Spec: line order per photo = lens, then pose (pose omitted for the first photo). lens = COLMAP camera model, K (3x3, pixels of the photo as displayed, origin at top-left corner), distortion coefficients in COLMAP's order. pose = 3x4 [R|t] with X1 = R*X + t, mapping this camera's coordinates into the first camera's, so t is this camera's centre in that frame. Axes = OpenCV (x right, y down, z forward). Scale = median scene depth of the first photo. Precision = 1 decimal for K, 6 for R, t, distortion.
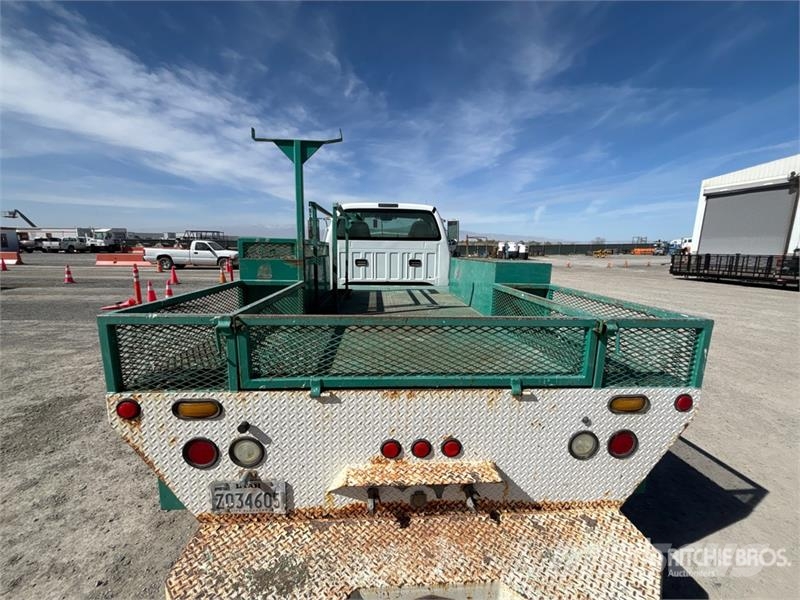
lens RADIAL K [[323.3, 0, 397.1], [0, 323.3, 300.5], [0, 0, 1]] dist [0.000577, -0.000085]
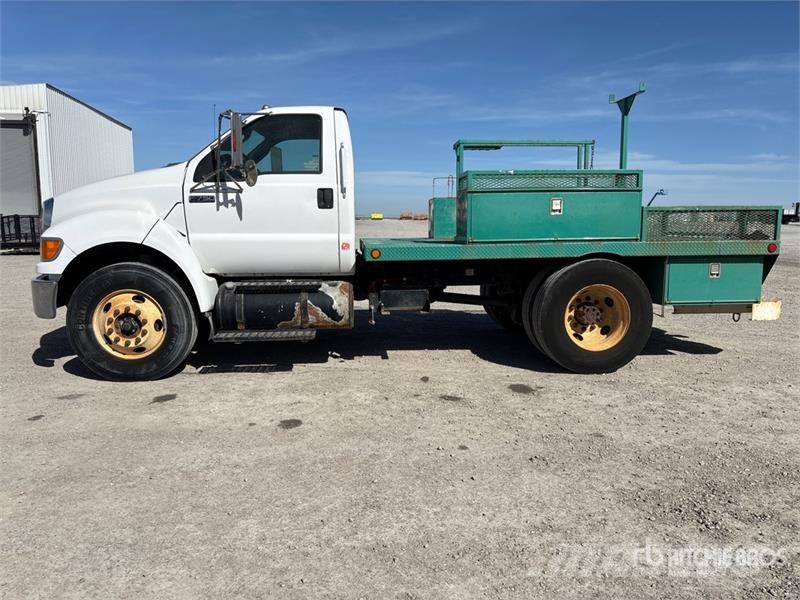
lens RADIAL K [[610.1, 0, 401.6], [0, 610.1, 300.9], [0, 0, 1]] dist [0.043764, -0.055953]
pose [[-0.027550, -0.147758, 0.988640, -4.652115], [0.168280, 0.974215, 0.150291, -0.361983], [-0.985354, 0.170508, -0.001975, 3.332491]]
